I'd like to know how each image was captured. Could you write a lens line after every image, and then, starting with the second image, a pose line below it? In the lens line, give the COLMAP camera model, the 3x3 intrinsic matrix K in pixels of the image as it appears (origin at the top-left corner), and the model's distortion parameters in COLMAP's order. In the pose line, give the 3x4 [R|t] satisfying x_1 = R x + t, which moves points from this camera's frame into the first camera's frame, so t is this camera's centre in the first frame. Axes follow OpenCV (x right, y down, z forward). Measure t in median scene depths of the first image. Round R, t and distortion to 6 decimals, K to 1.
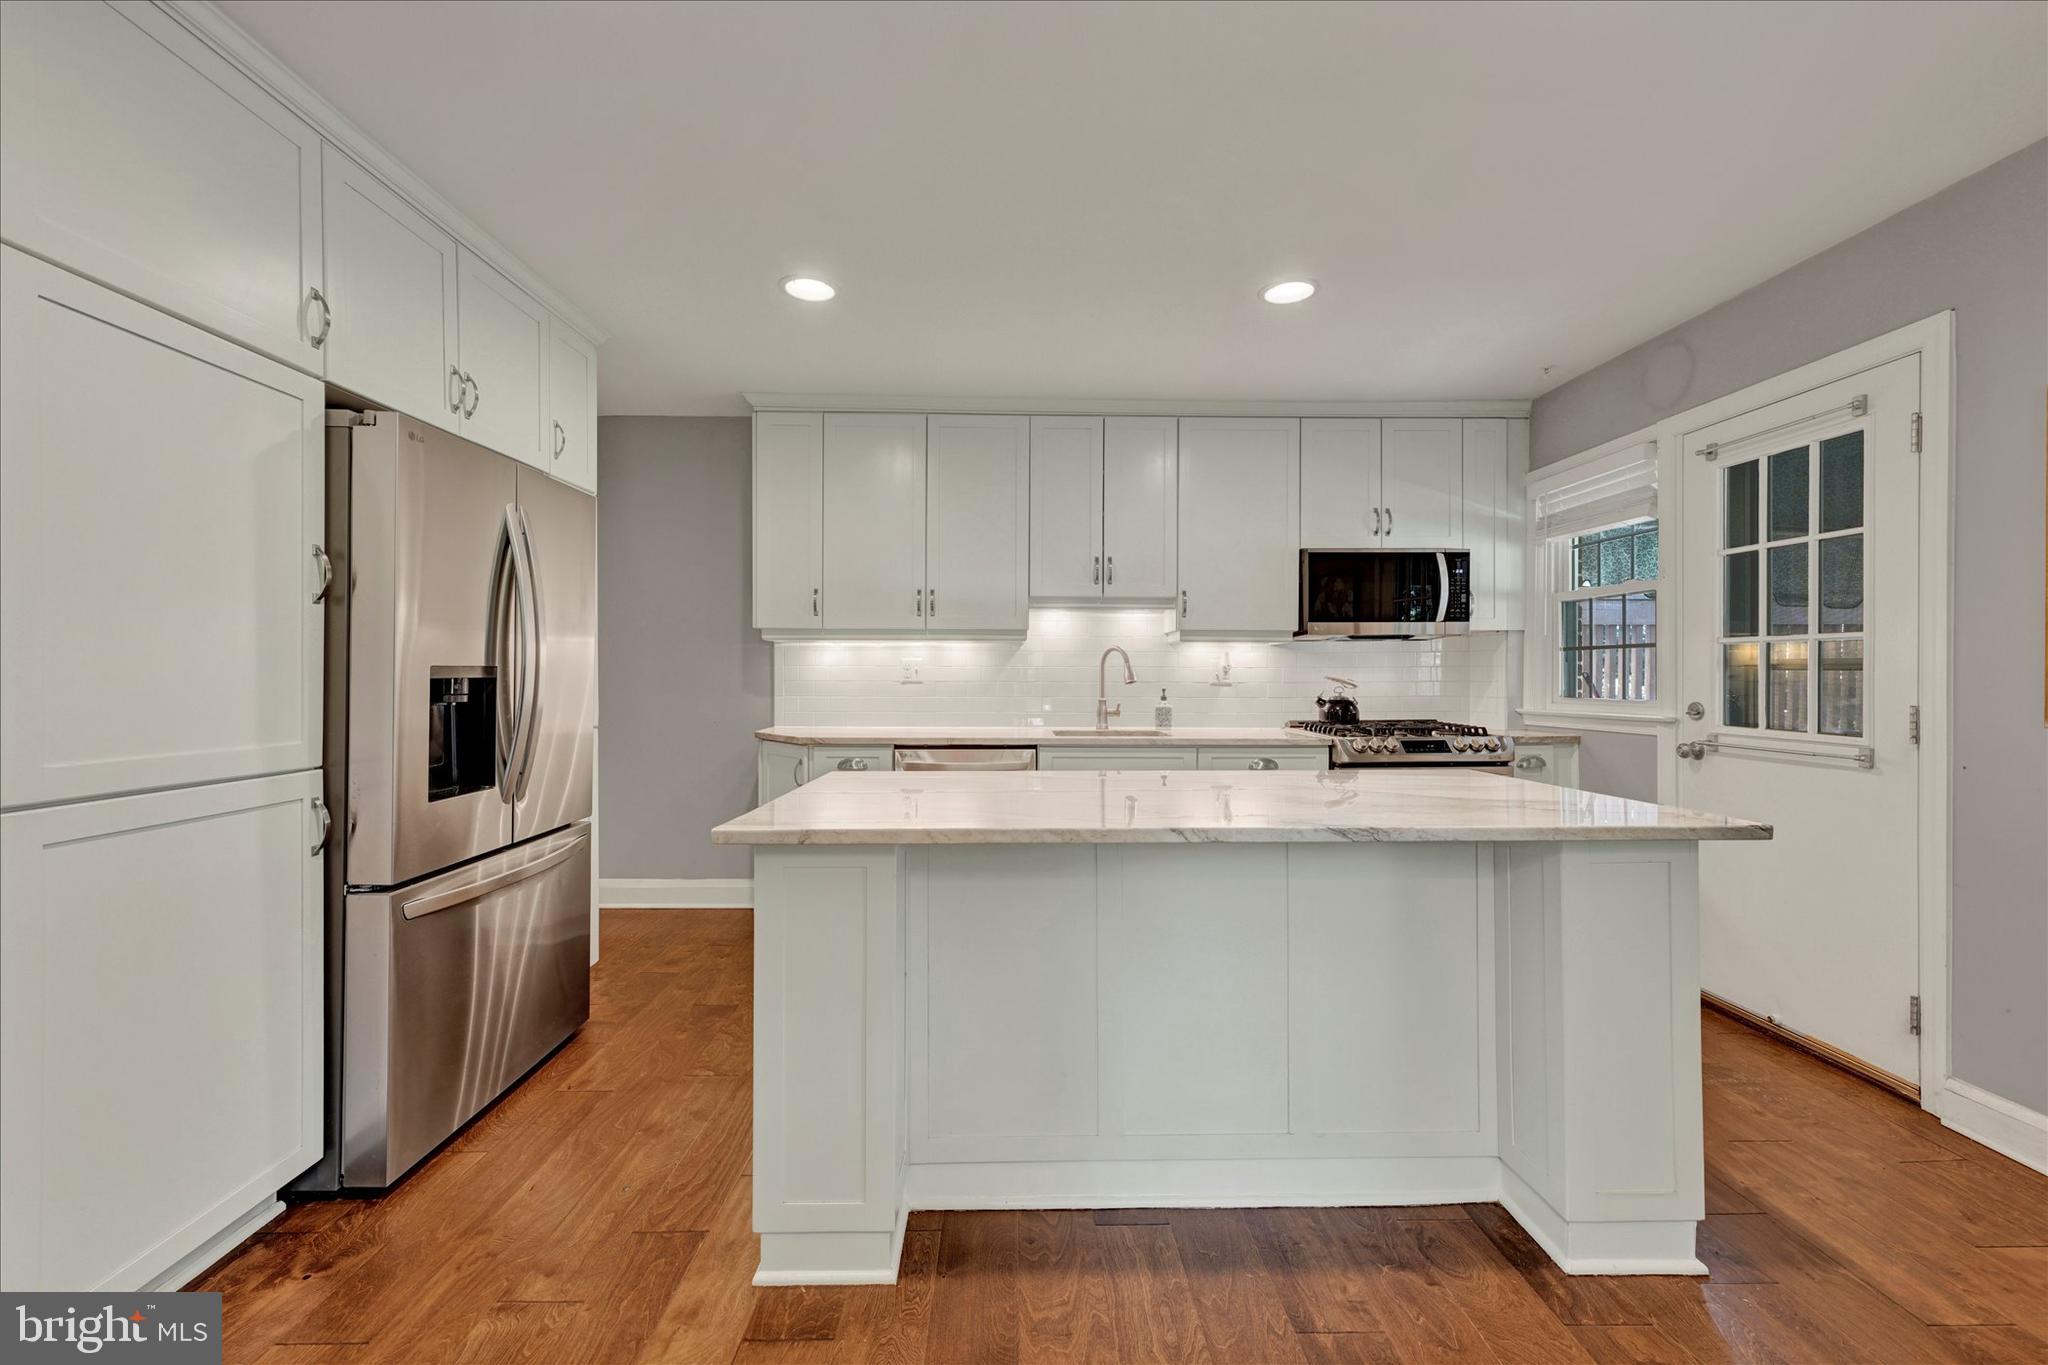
lens RADIAL K [[829.6, 0, 1024.0], [0, 829.6, 682.5], [0, 0, 1]] dist [0.006624, -0.000008]
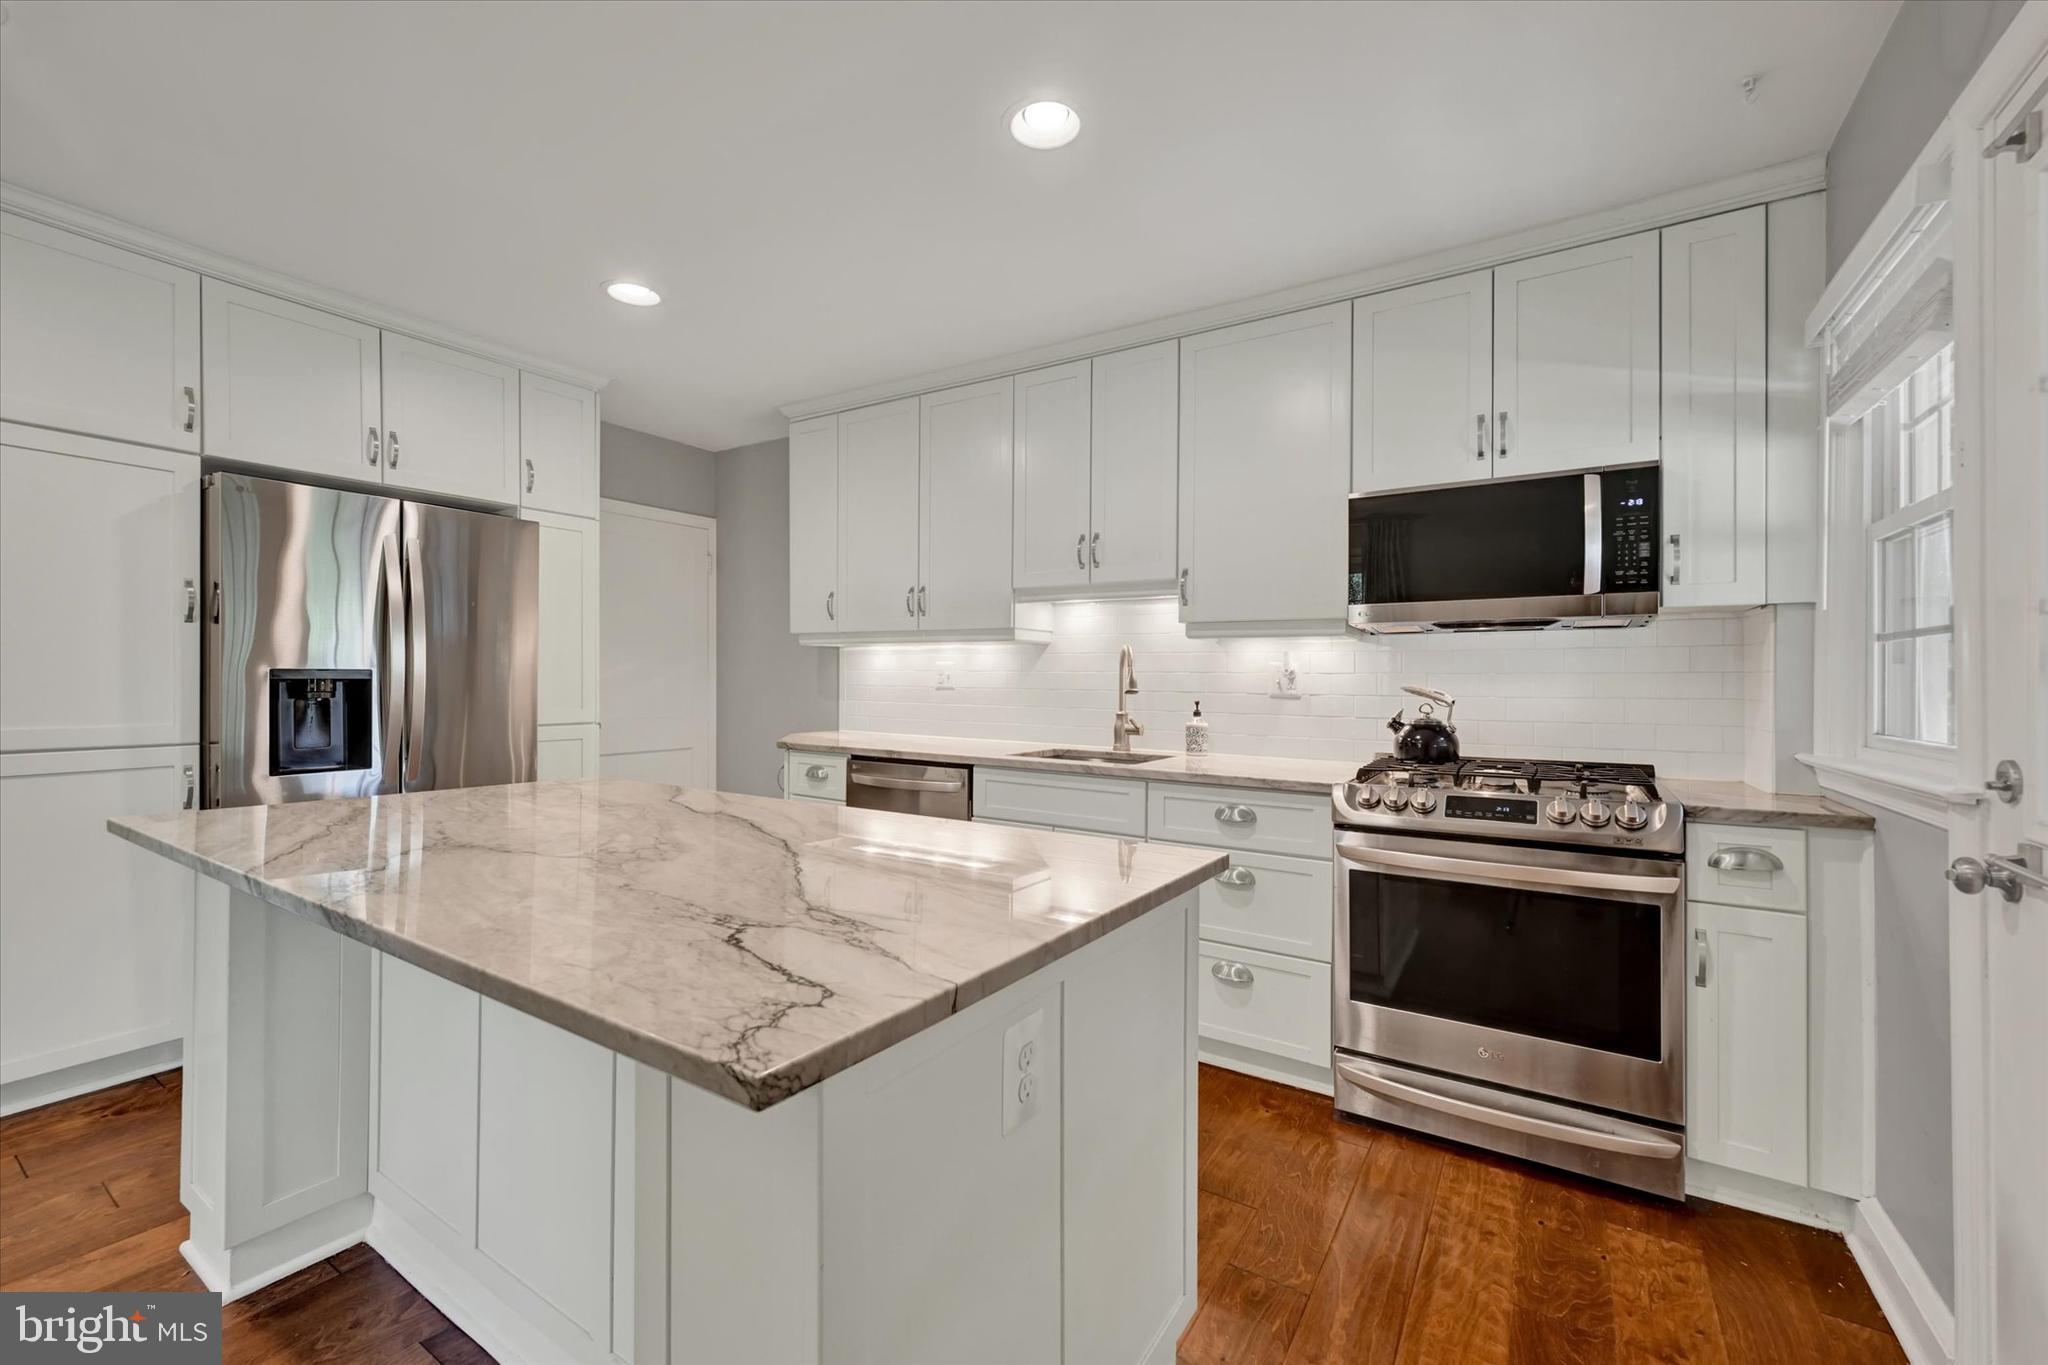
lens RADIAL K [[832.9, 0, 1025.9], [0, 832.9, 679.5], [0, 0, 1]] dist [0.002103, -0.000046]
pose [[0.829152, 0.006518, -0.558986, 0.499945], [-0.013713, 0.999868, -0.008682, -0.003716], [0.558856, 0.014864, 0.829132, 0.307555]]
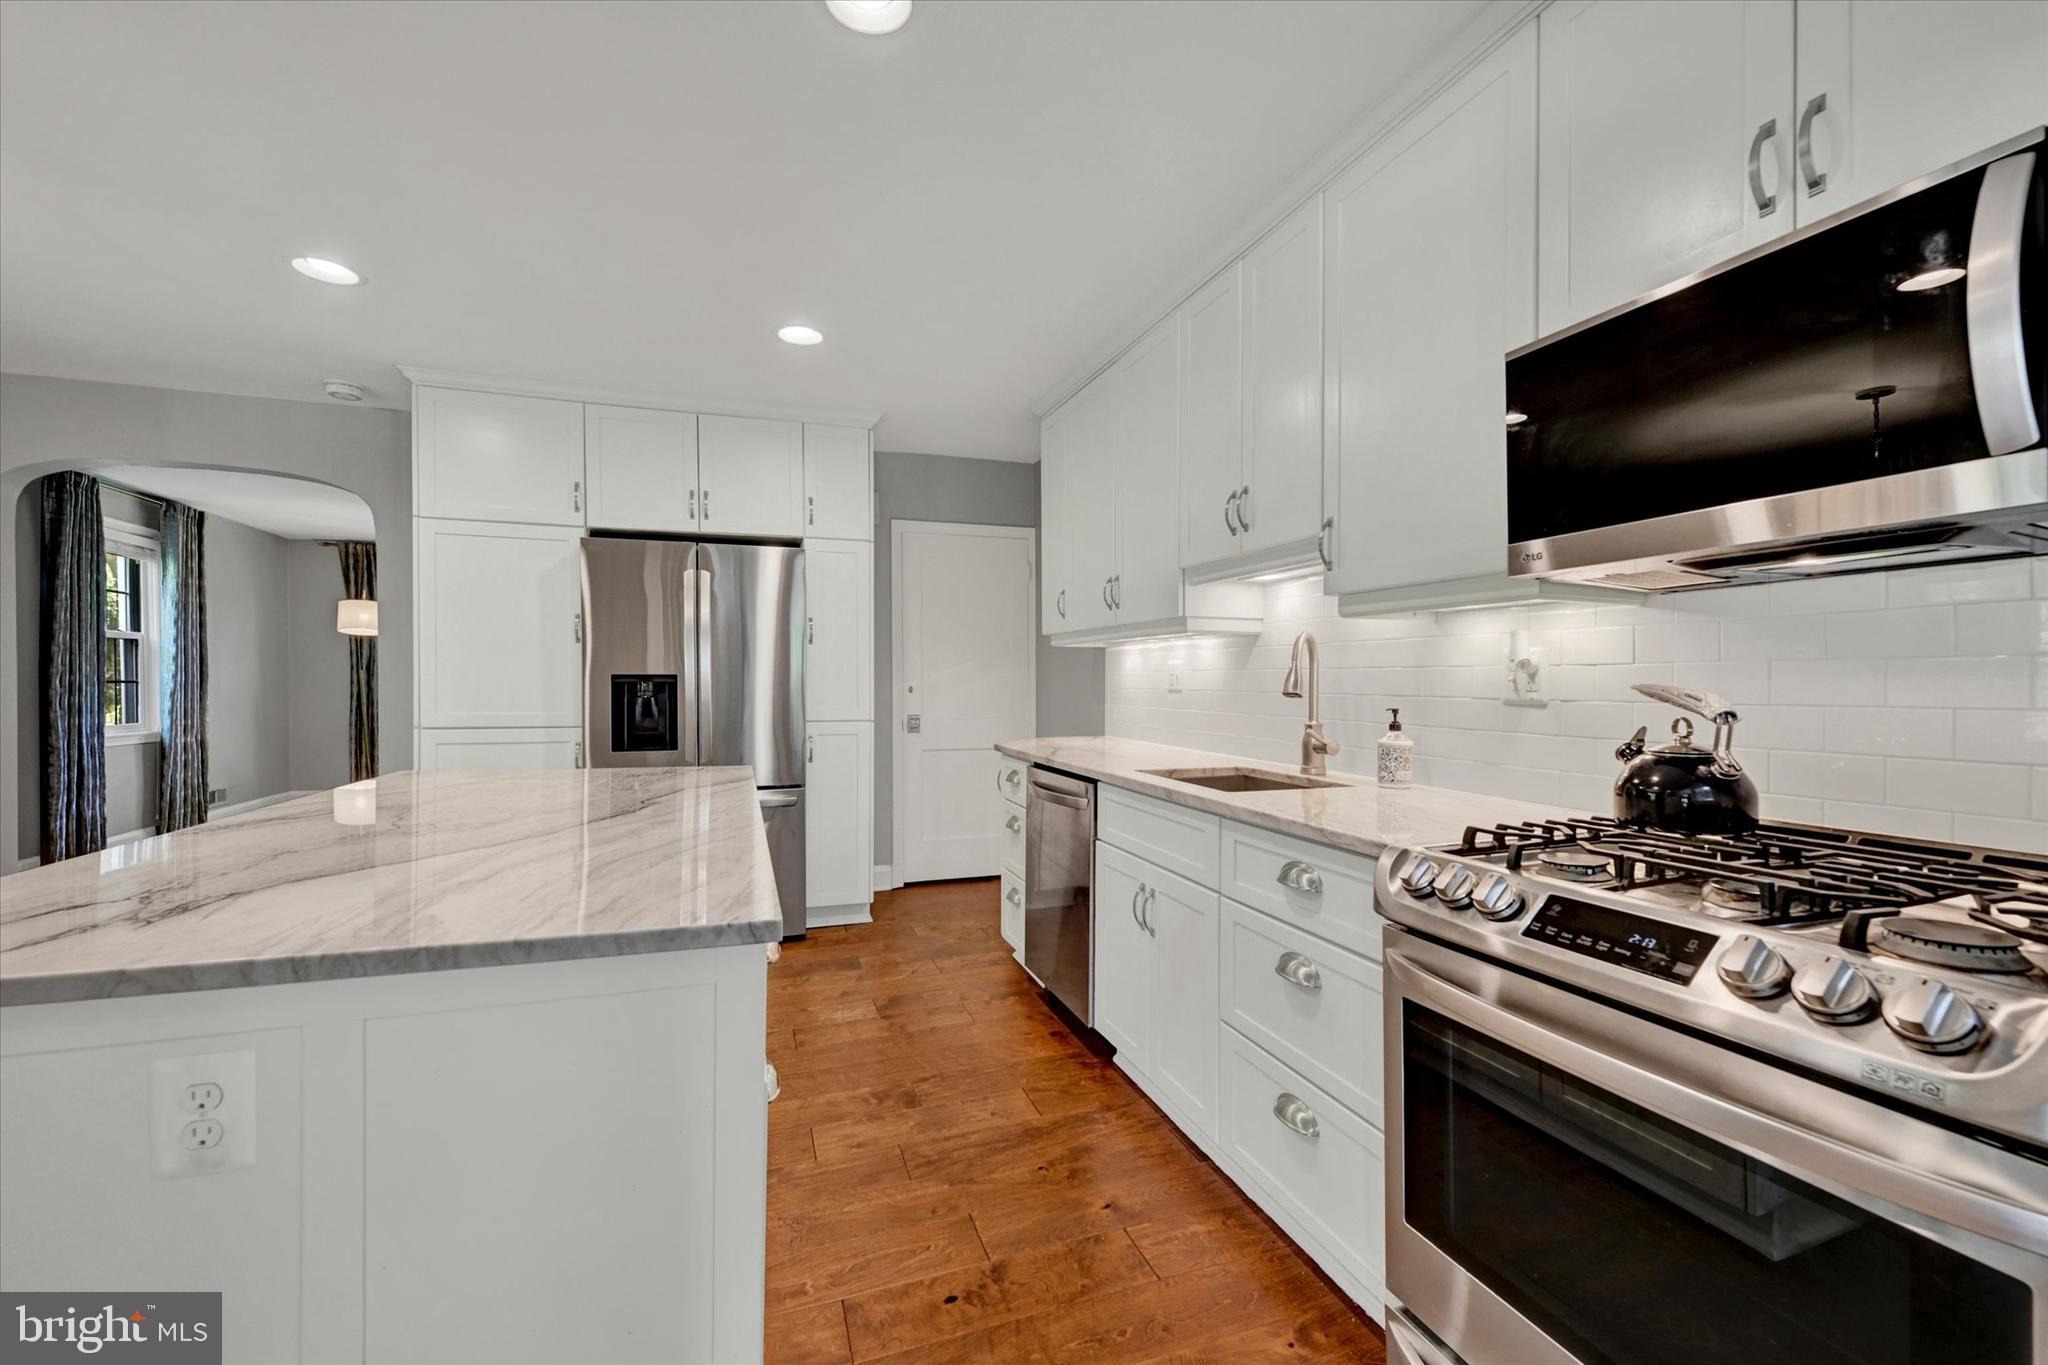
lens RADIAL K [[829.6, 0, 1021.0], [0, 829.6, 688.9], [0, 0, 1]] dist [-0.015154, -0.000261]
pose [[0.302506, 0.007016, -0.953122, 0.635020], [-0.012912, 0.999911, 0.003263, -0.003540], [0.953060, 0.011320, 0.302570, 0.673263]]
